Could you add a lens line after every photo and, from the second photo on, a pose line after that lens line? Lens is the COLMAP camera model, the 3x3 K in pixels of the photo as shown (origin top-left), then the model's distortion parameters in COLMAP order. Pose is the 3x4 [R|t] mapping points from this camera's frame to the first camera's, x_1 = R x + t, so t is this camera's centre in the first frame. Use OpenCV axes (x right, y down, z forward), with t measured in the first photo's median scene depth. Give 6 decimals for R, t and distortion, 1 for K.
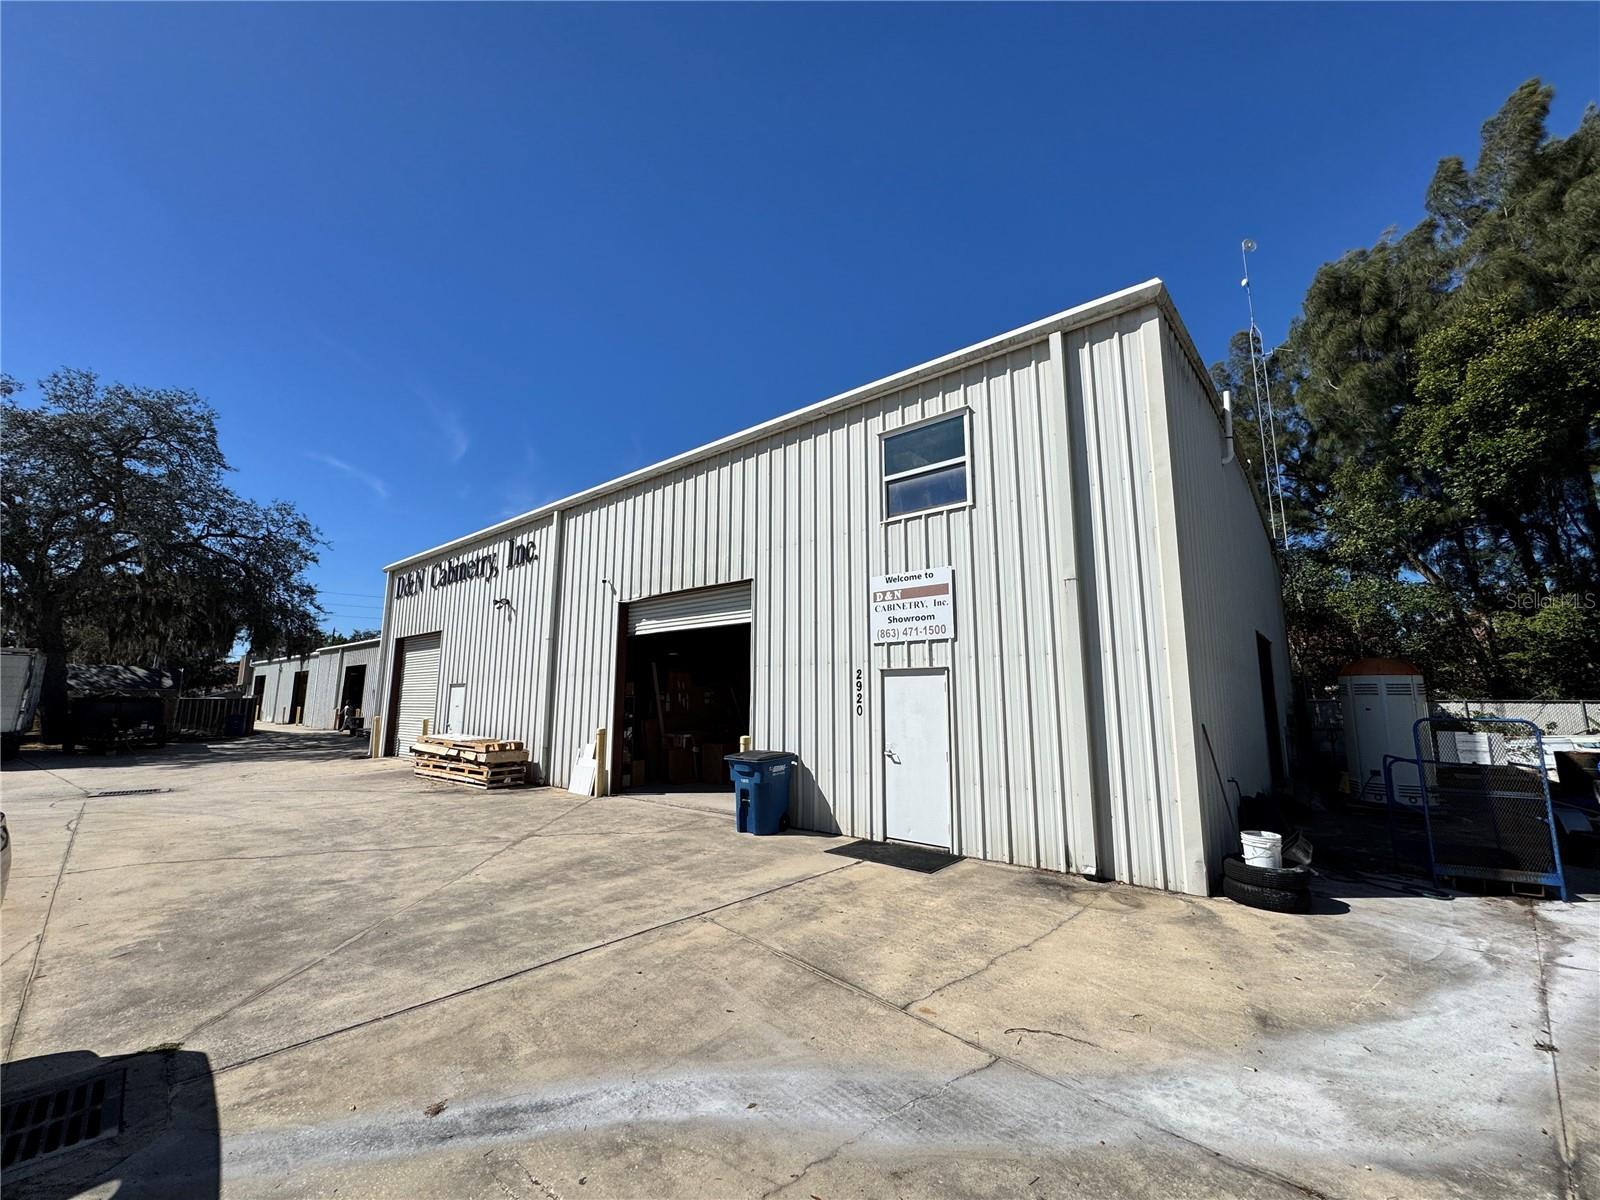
lens RADIAL K [[639.2, 0, 803.8], [0, 639.2, 598.9], [0, 0, 1]] dist [-0.003325, 0.000657]
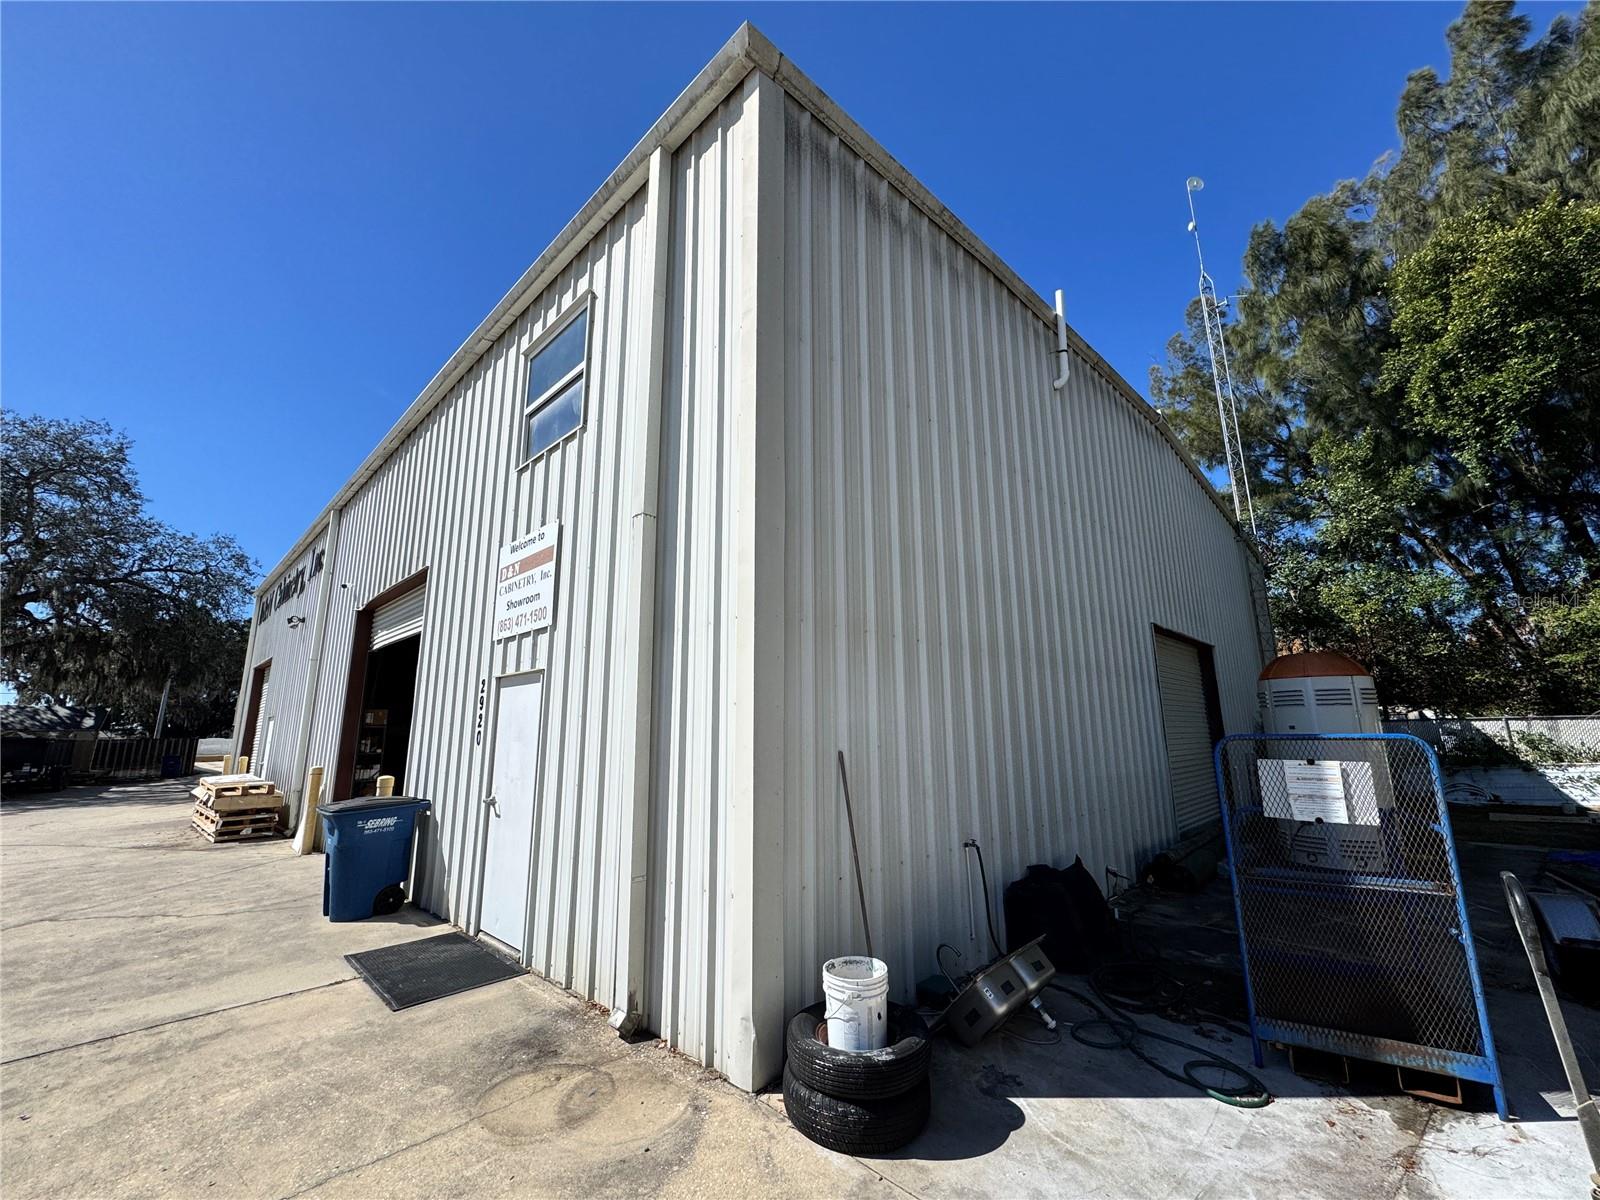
lens RADIAL K [[639.2, 0, 801.4], [0, 639.2, 596.1], [0, 0, 1]] dist [-0.003325, 0.000657]
pose [[0.997582, -0.028485, -0.063400, 0.523729], [0.024969, 0.998142, -0.055583, 0.073153], [0.064866, 0.053866, 0.996439, 0.346707]]
